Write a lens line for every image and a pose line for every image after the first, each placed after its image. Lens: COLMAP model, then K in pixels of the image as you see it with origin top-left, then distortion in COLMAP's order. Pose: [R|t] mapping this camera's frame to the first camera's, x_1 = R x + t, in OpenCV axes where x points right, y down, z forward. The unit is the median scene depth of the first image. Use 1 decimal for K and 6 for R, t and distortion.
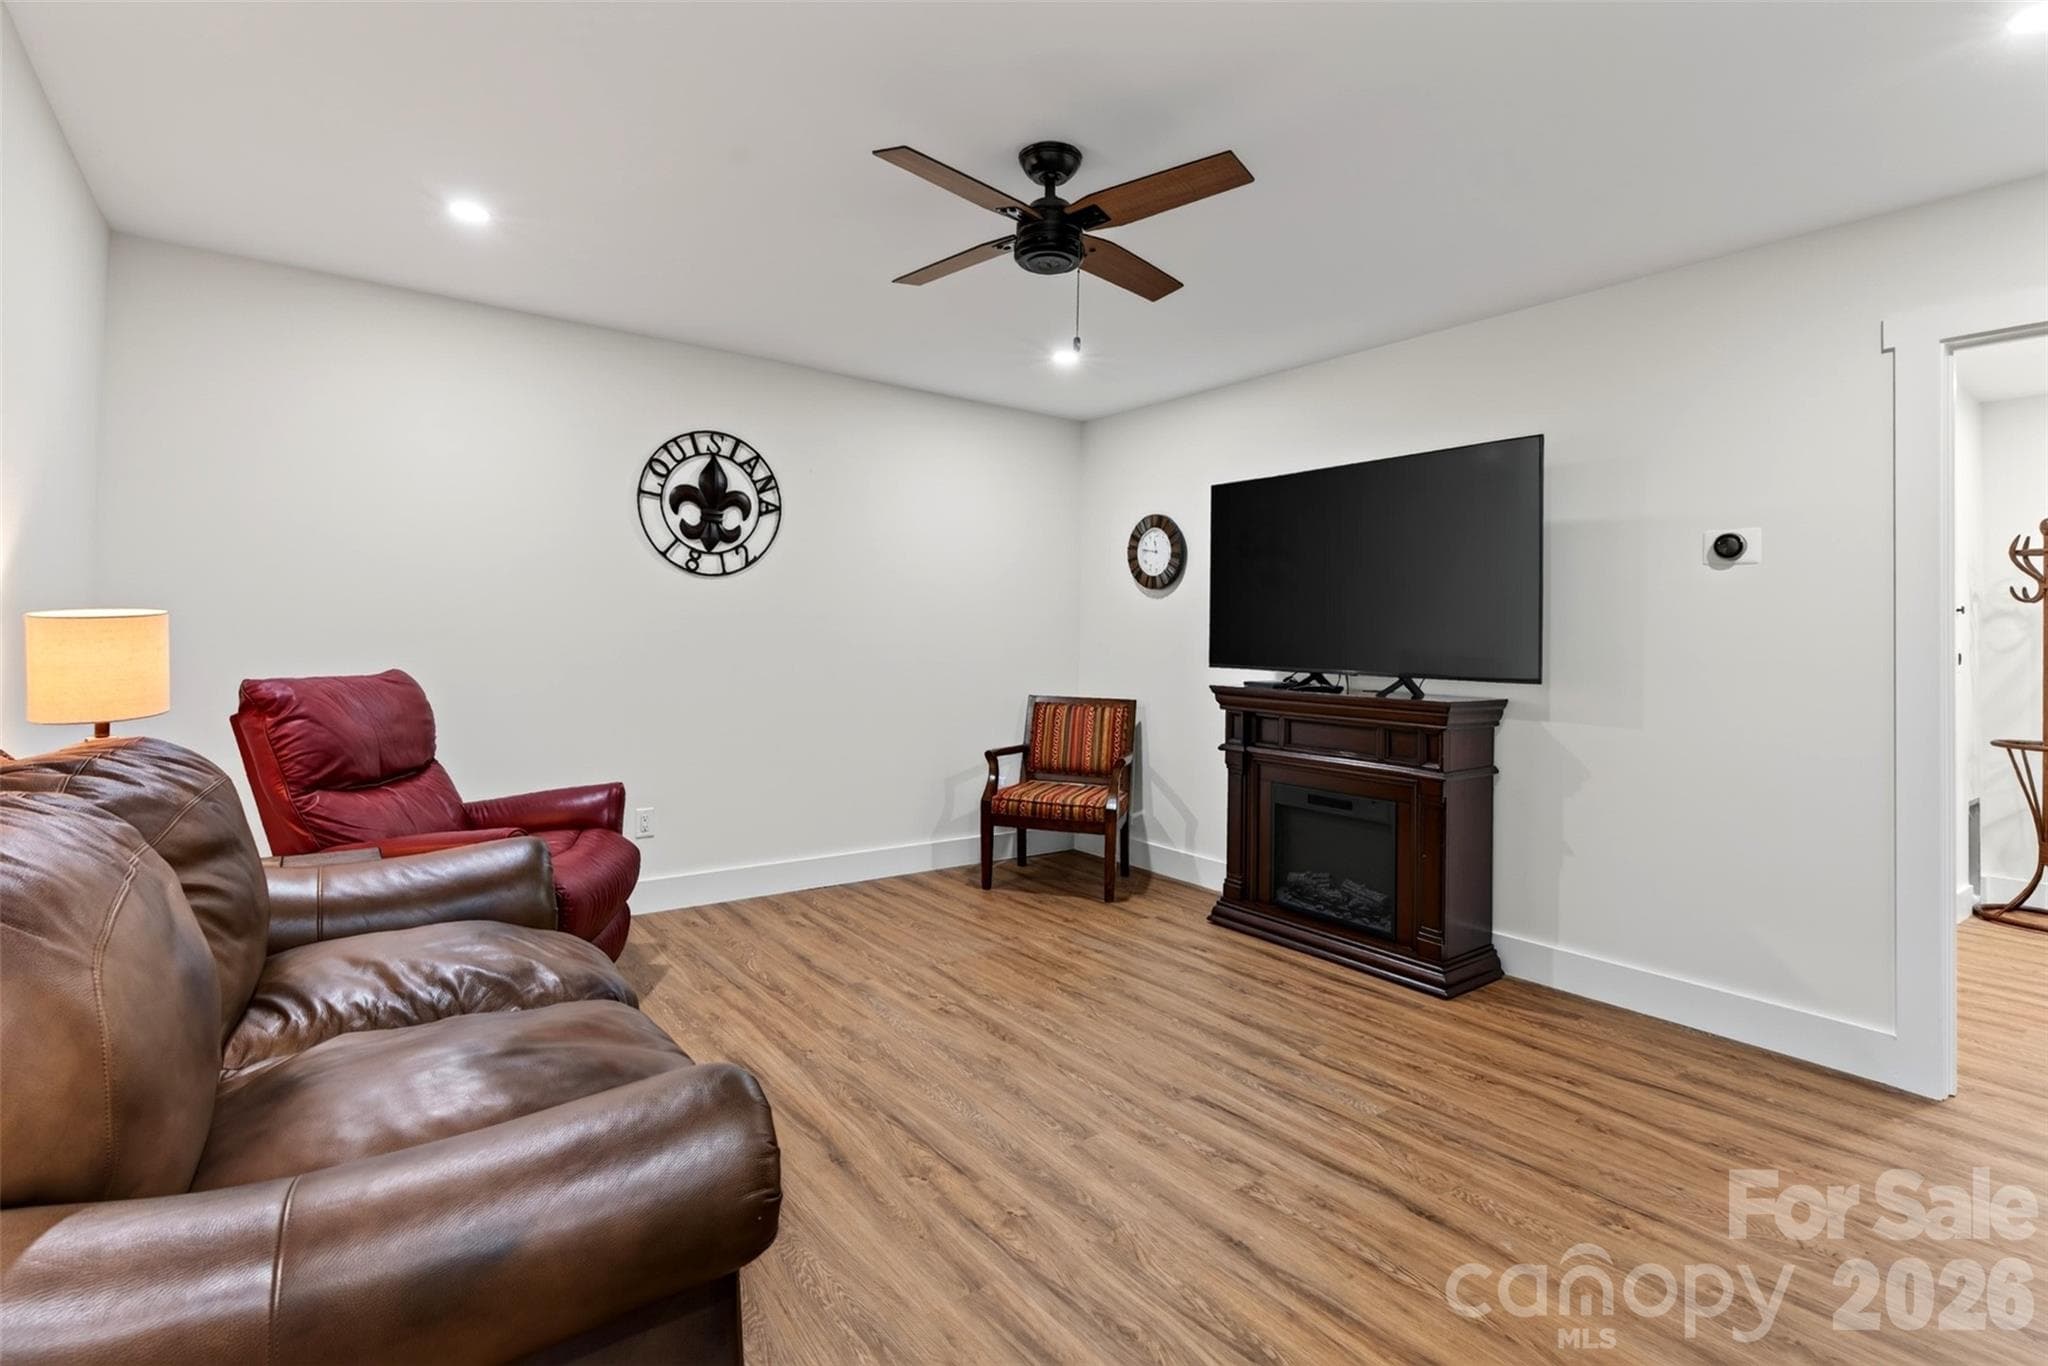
lens RADIAL K [[946.4, 0, 1020.5], [0, 946.4, 588.7], [0, 0, 1]] dist [0.001136, 0.000345]
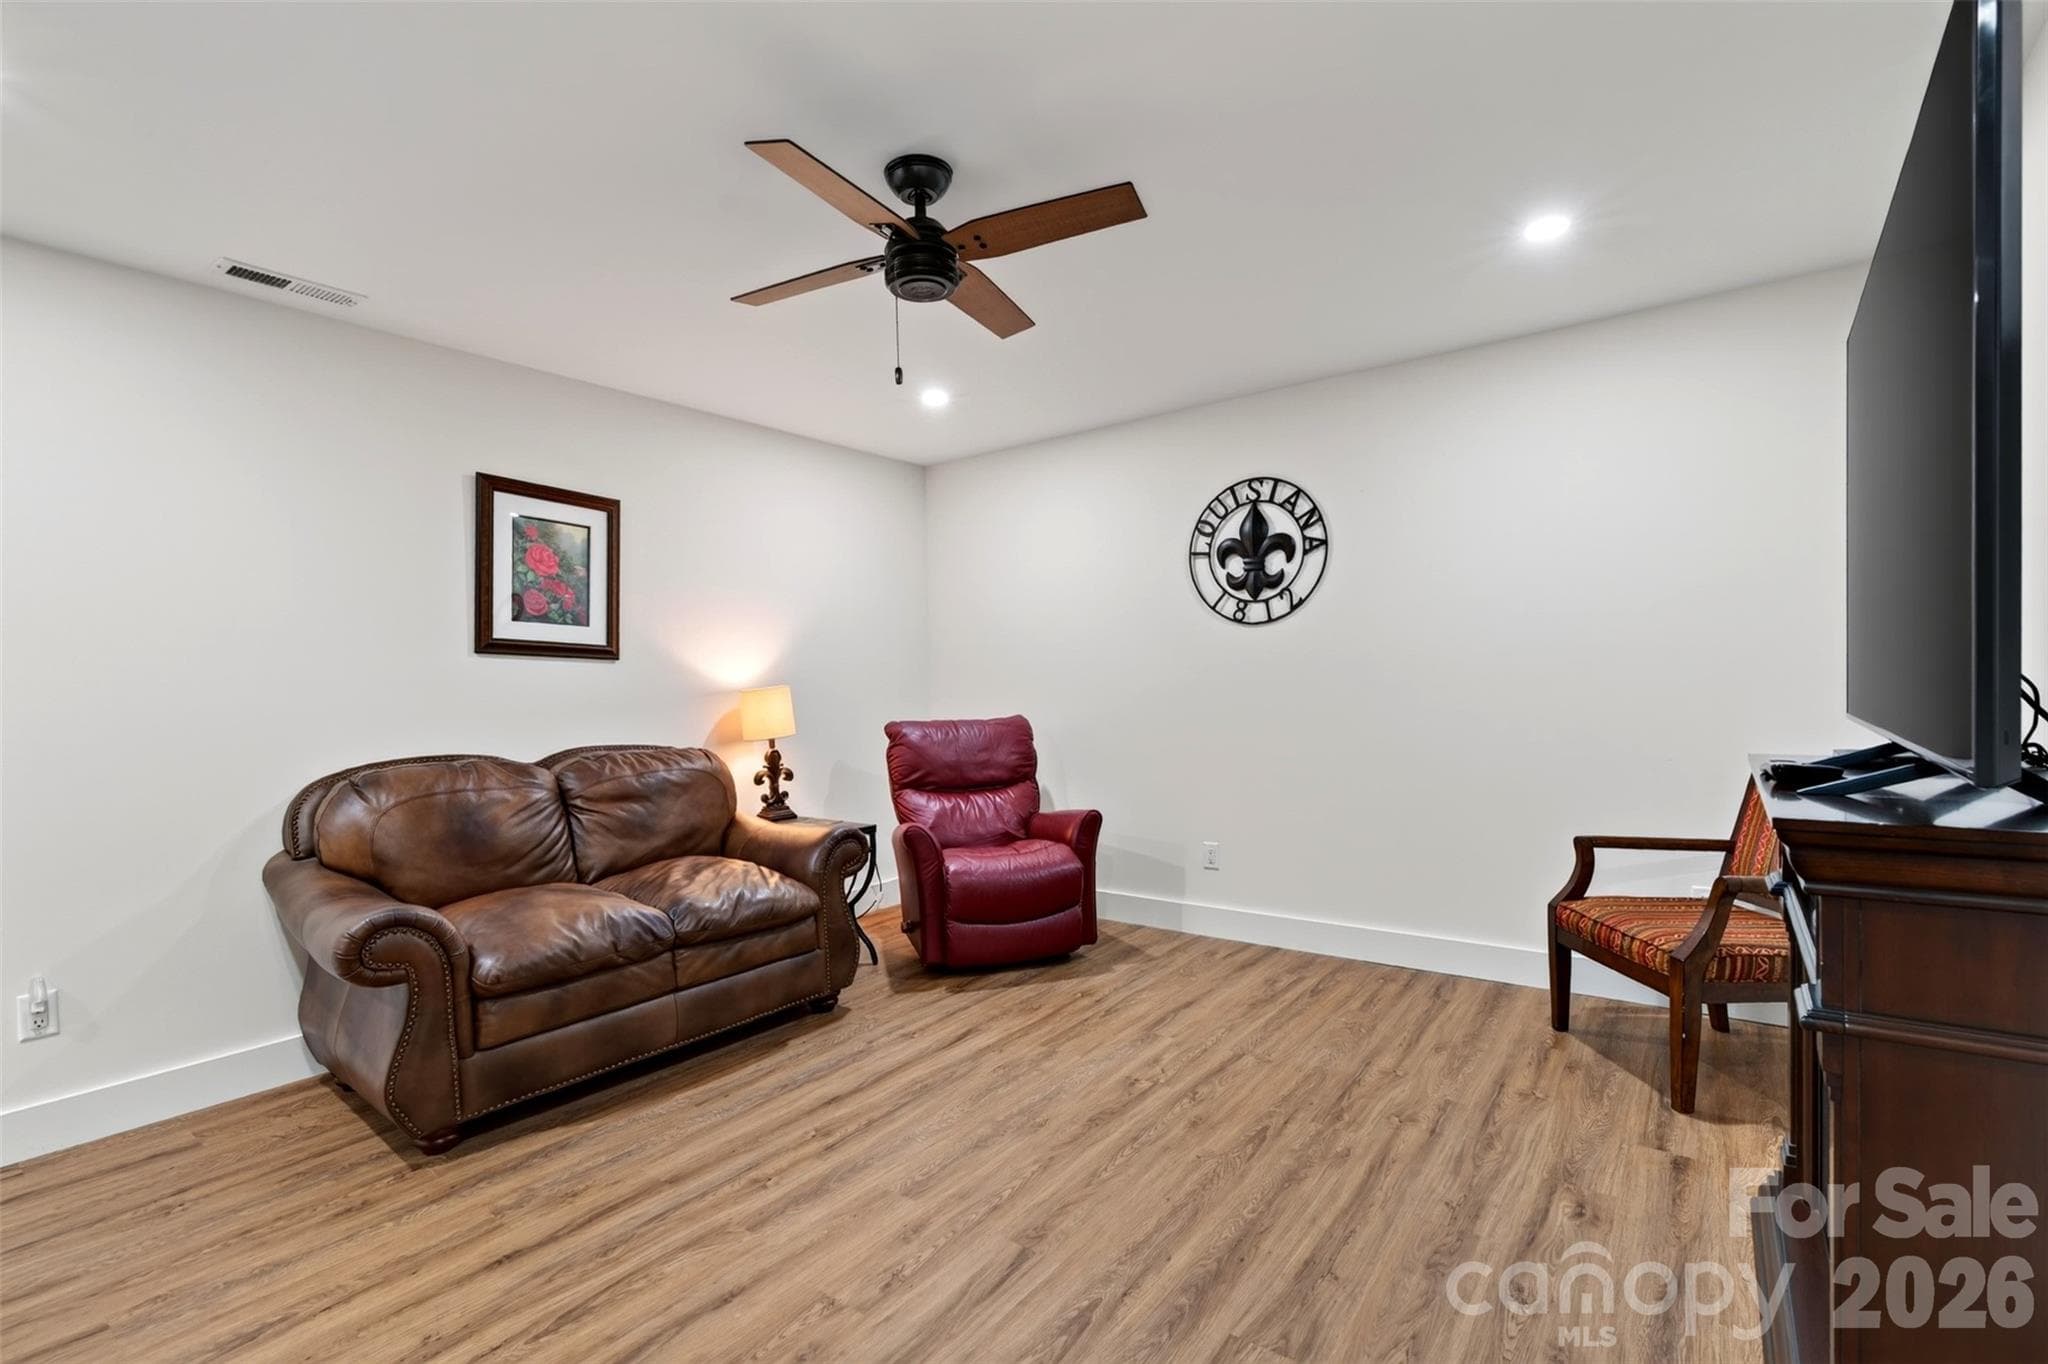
lens RADIAL K [[936.6, 0, 1019.6], [0, 936.6, 710.9], [0, 0, 1]] dist [0.000258, 0.000059]
pose [[0.284003, 0.001528, -0.958822, 0.562562], [0.077431, 0.996696, 0.024524, 0.034961], [0.955692, -0.081207, 0.282946, 0.478359]]
